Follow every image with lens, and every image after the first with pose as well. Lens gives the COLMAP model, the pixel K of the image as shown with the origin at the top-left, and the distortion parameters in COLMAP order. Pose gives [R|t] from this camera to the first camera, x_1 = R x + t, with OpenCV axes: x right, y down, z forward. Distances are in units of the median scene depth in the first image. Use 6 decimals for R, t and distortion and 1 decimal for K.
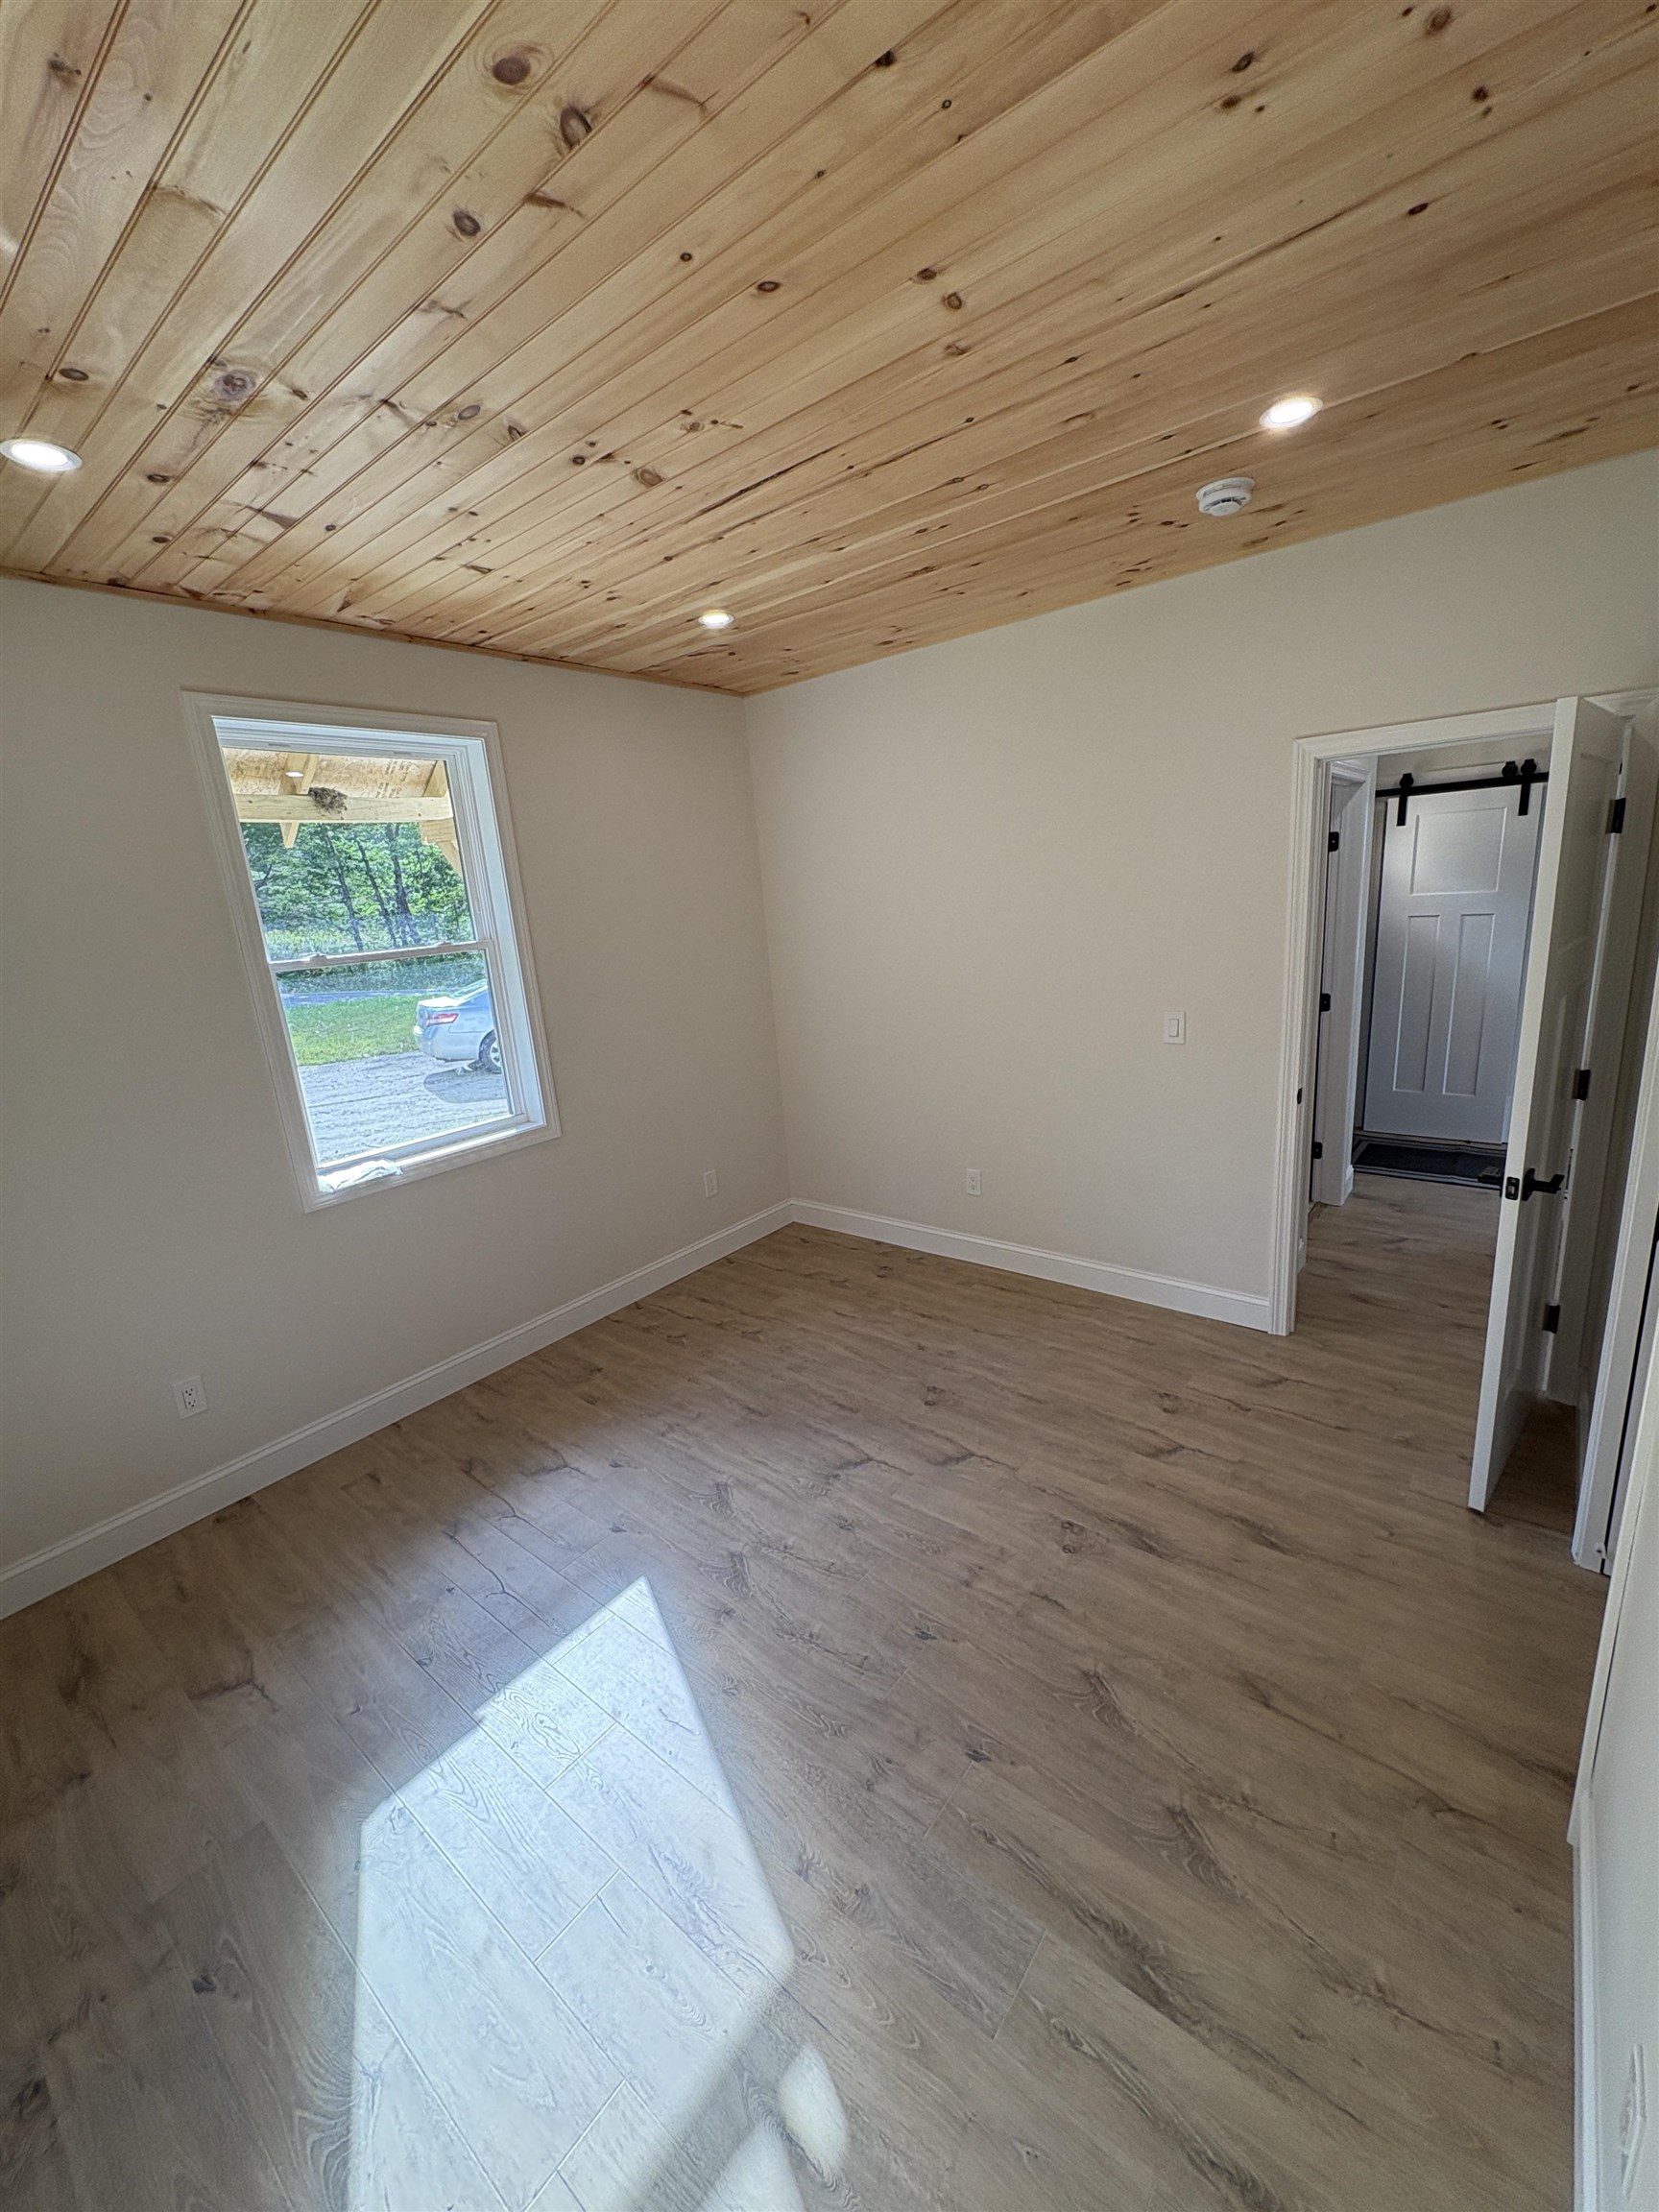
lens RADIAL K [[886.5, 0, 827.9], [0, 886.5, 1105.1], [0, 0, 1]] dist [0.000943, -0.000027]
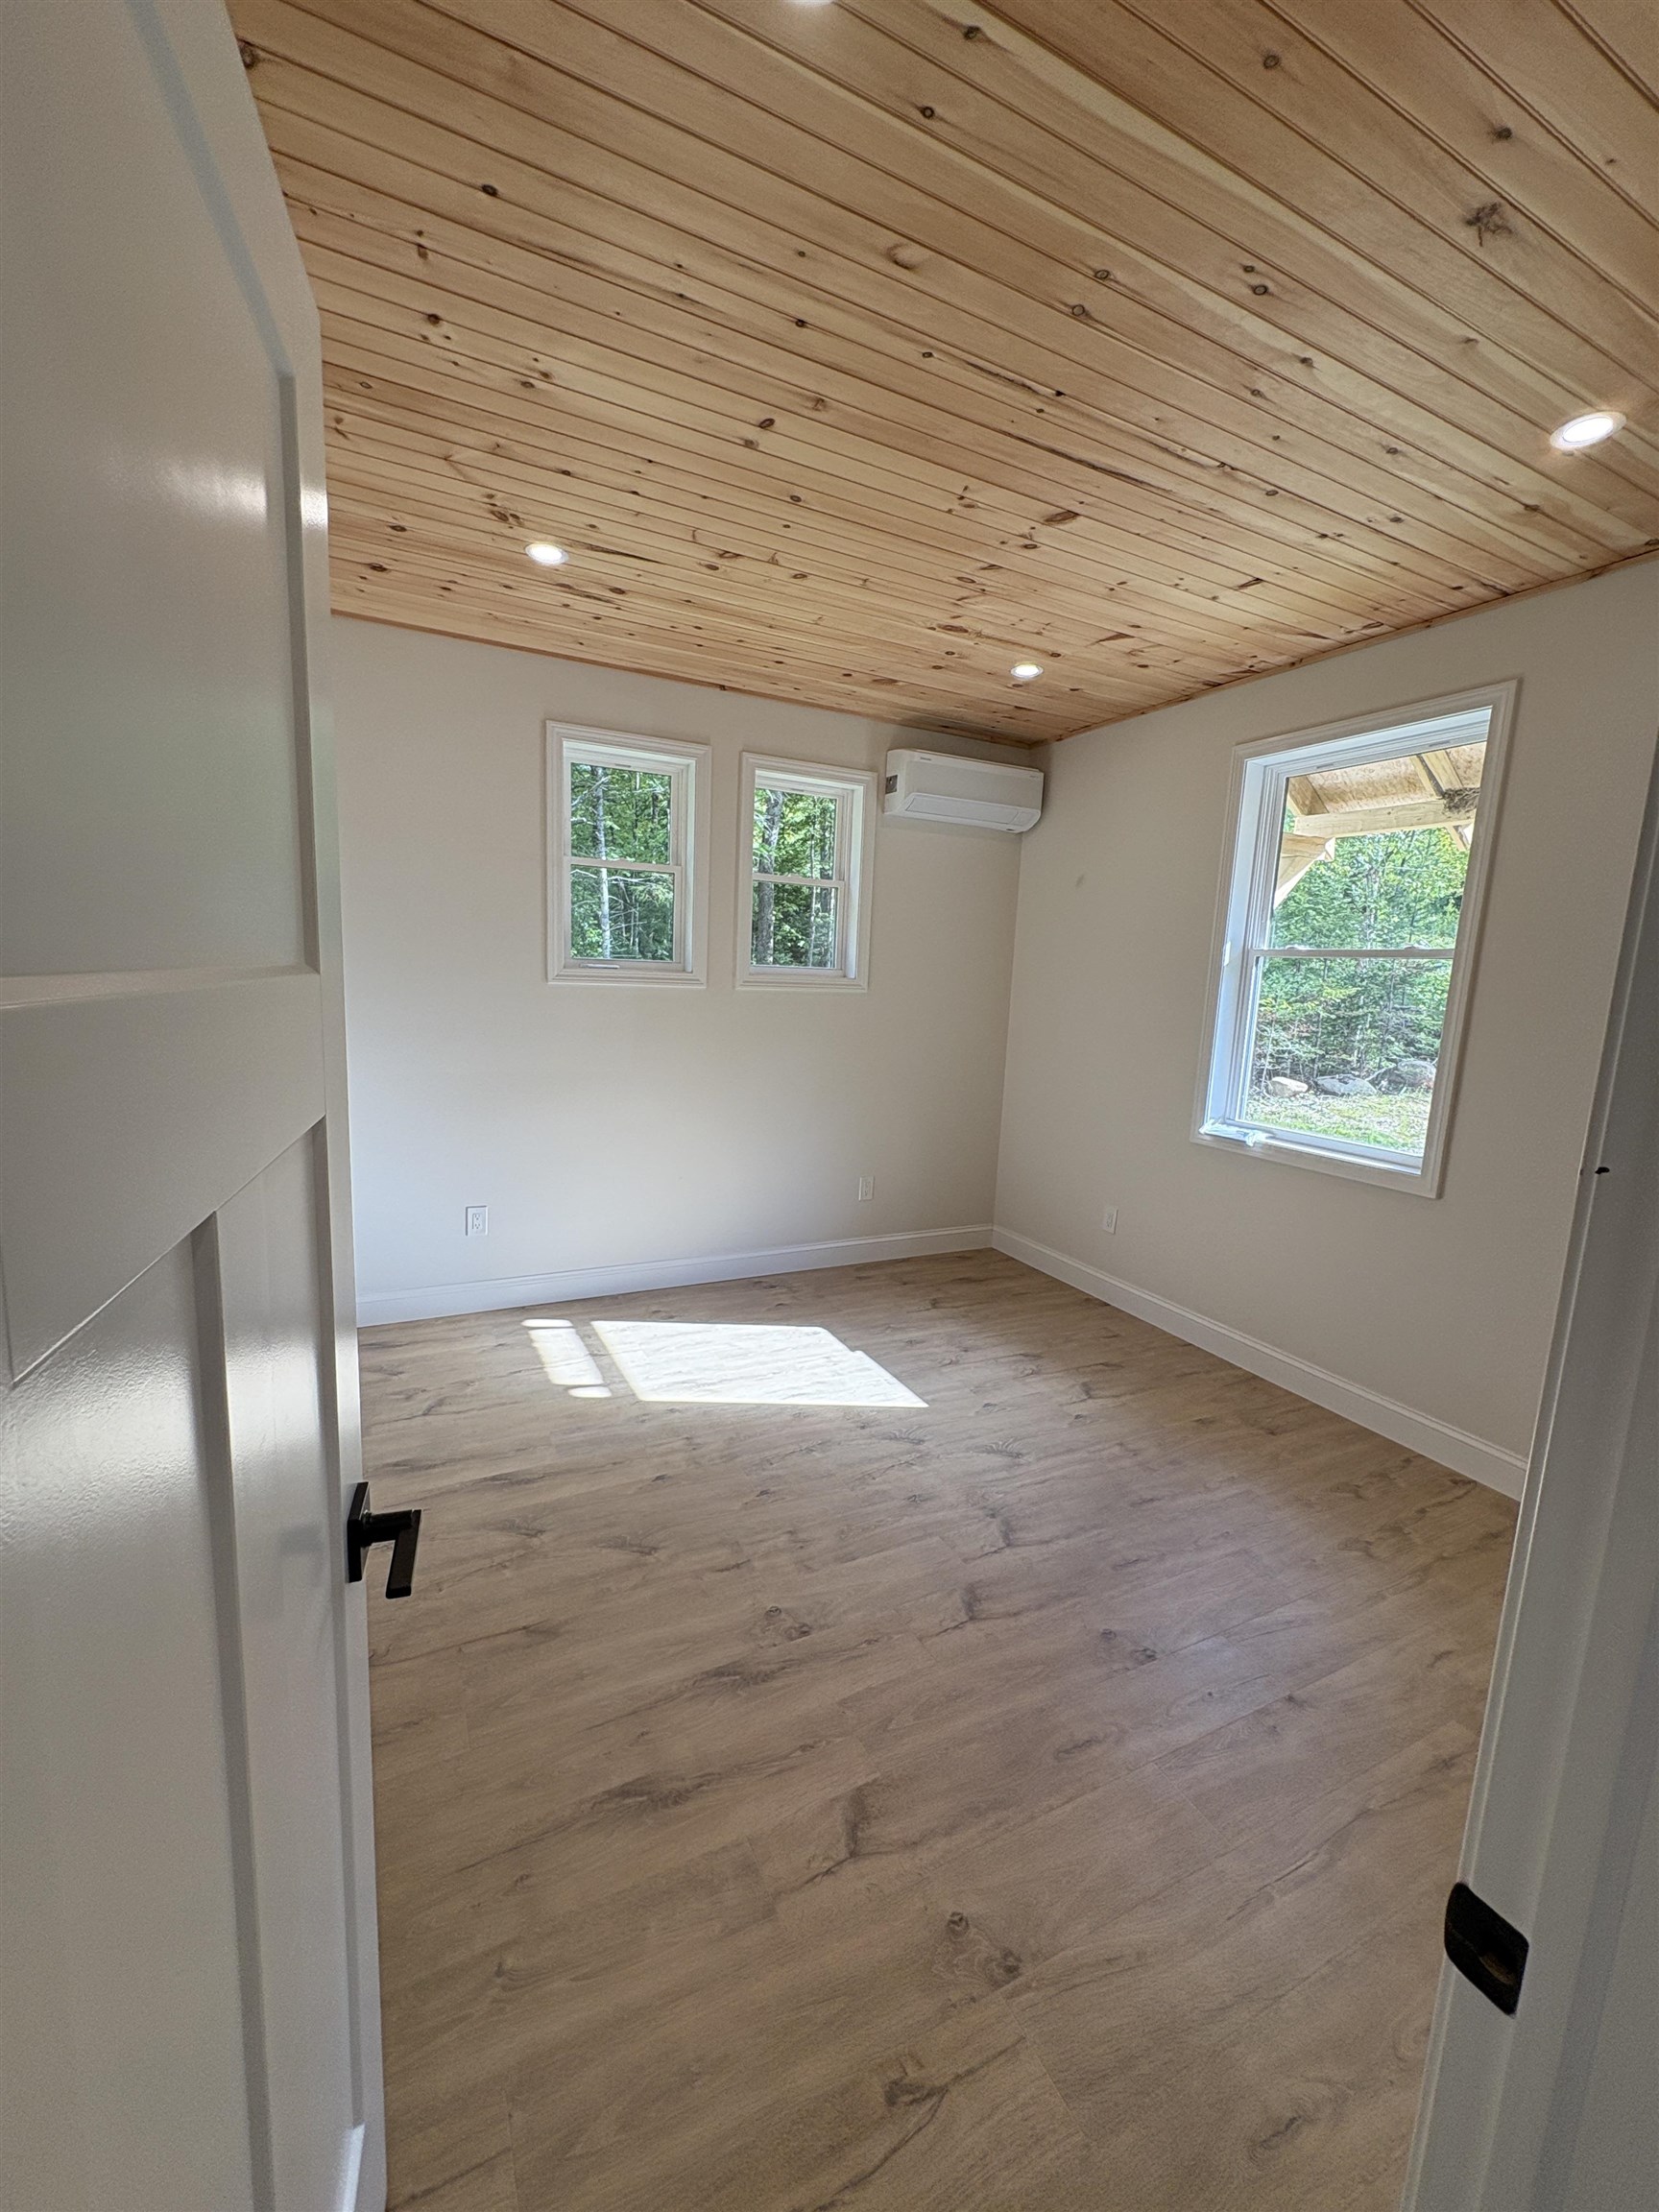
lens RADIAL K [[886.5, 0, 830.6], [0, 886.5, 1104.9], [0, 0, 1]] dist [0.000943, -0.000027]
pose [[-0.410865, 0.192013, -0.891247, 0.930205], [-0.231072, 0.923718, 0.305533, -0.243532], [0.881928, 0.331475, -0.335154, 1.170656]]
